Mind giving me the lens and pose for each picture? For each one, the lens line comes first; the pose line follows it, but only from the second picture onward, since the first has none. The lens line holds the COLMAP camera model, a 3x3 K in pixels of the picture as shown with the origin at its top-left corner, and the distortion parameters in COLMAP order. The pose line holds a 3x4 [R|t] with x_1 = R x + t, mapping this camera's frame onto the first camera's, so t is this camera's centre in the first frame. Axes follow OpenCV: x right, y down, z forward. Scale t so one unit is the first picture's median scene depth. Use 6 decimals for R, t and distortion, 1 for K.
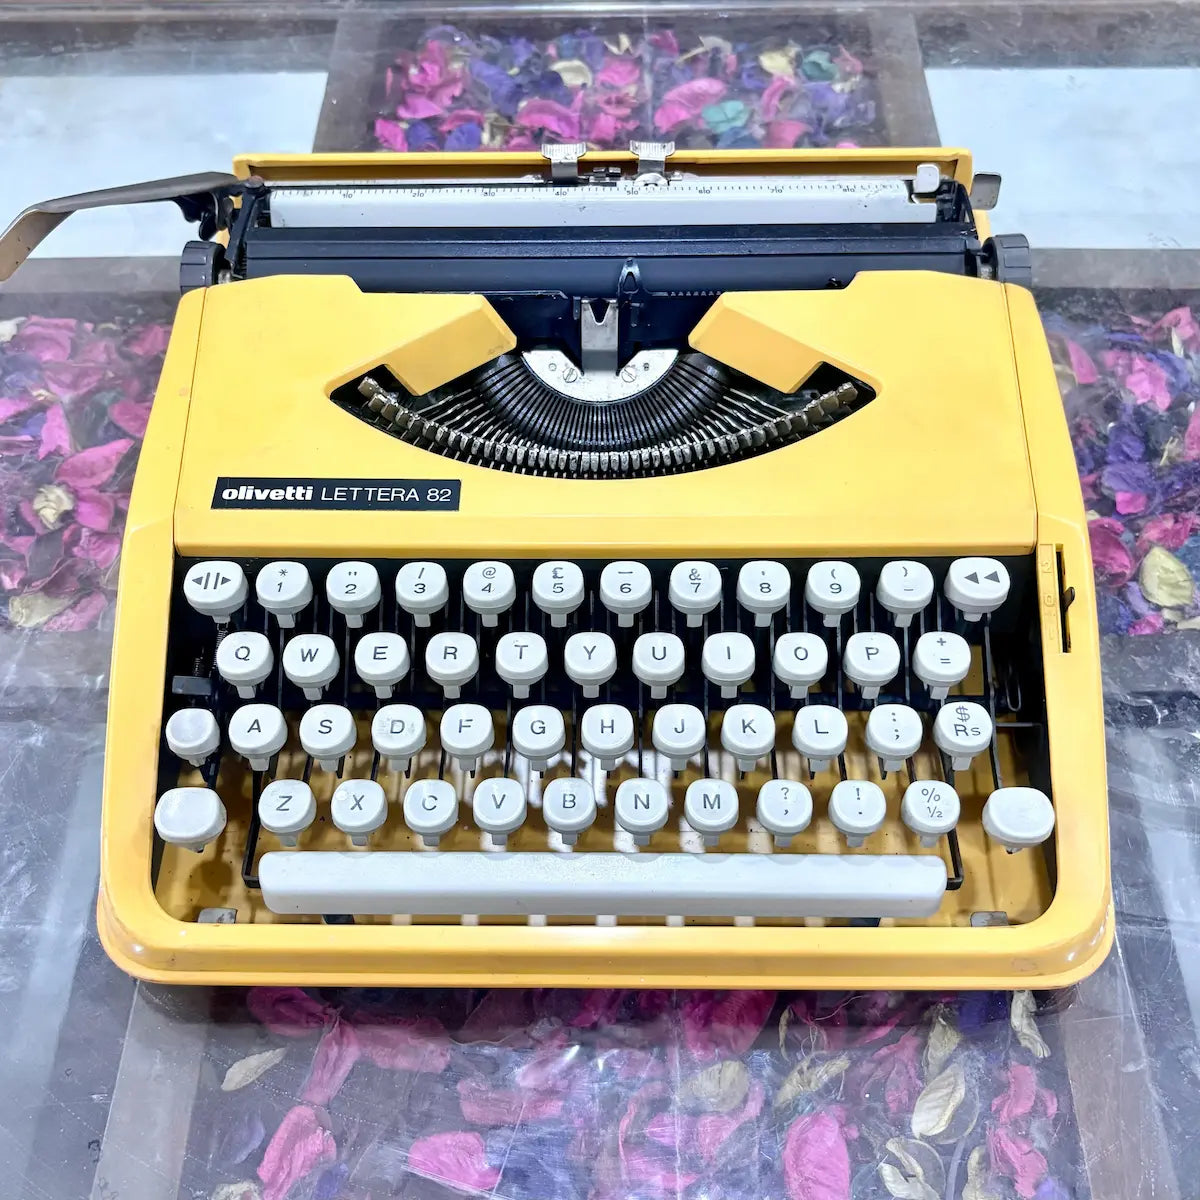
lens RADIAL K [[1422.9, 0, 576.5], [0, 1422.9, 601.9], [0, 0, 1]] dist [0.046606, 0.343140]
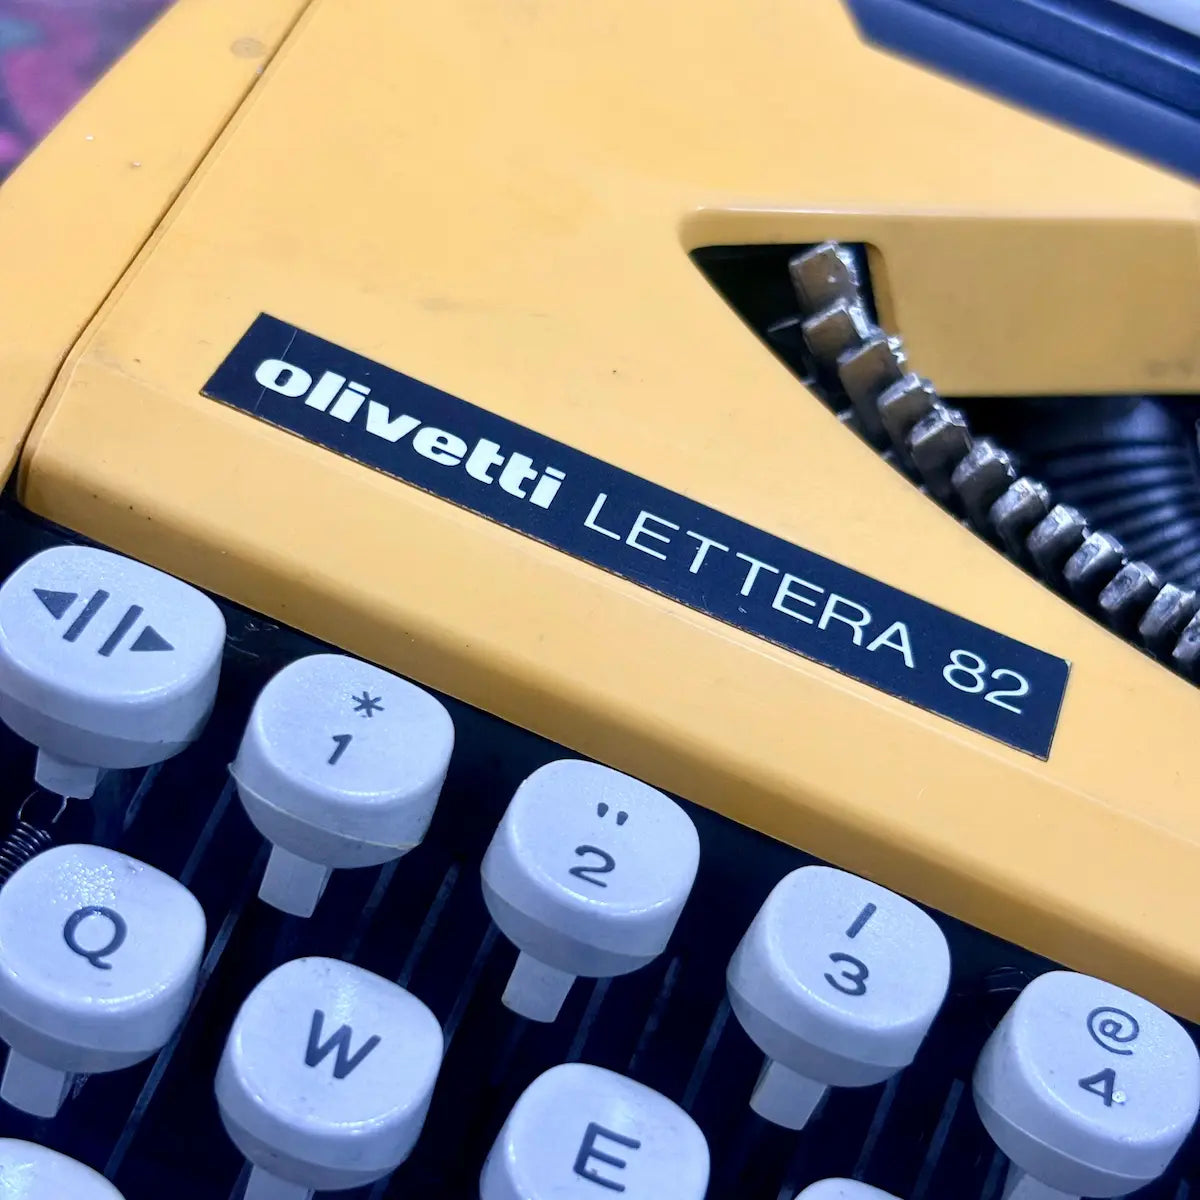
lens RADIAL K [[2415.3, 0, 578.5], [0, 2415.3, 623.3], [0, 0, 1]] dist [0.210294, -0.159884]
pose [[0.917999, 0.396067, -0.020215, -0.161345], [-0.392612, 0.900432, -0.187290, 0.031909], [-0.055977, 0.179869, 0.982097, 0.544722]]
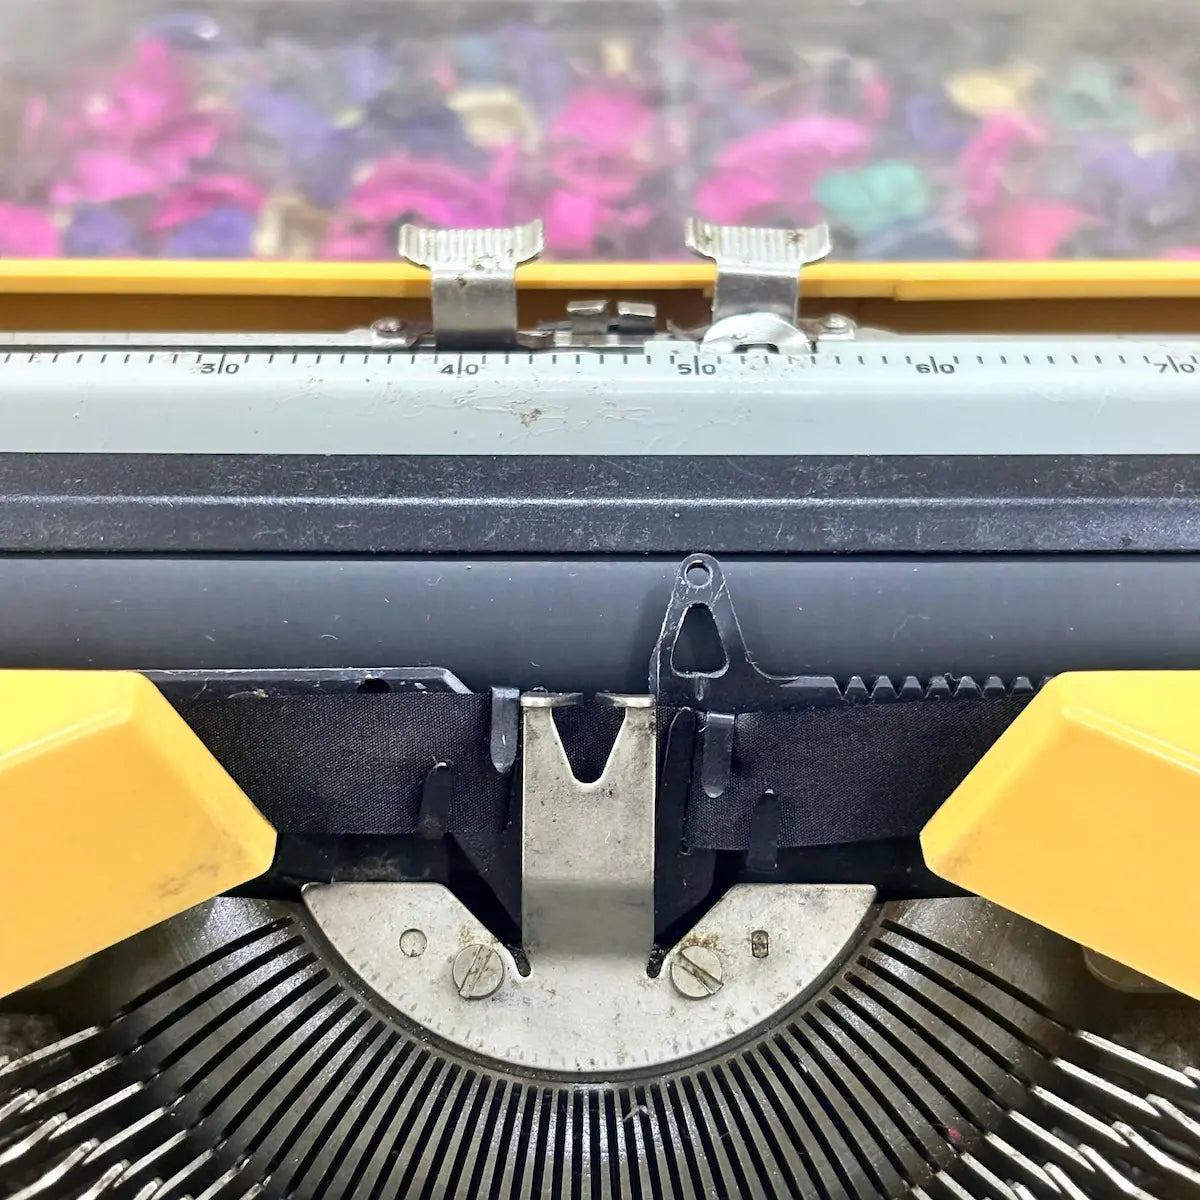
lens RADIAL K [[2415.3, 0, 578.5], [0, 2415.3, 623.3], [0, 0, 1]] dist [0.210294, -0.159884]
pose [[0.999879, 0.007627, 0.013523, 0.009157], [-0.003540, 0.960068, -0.279744, -0.110559], [-0.015117, 0.279663, 0.959979, 0.633330]]
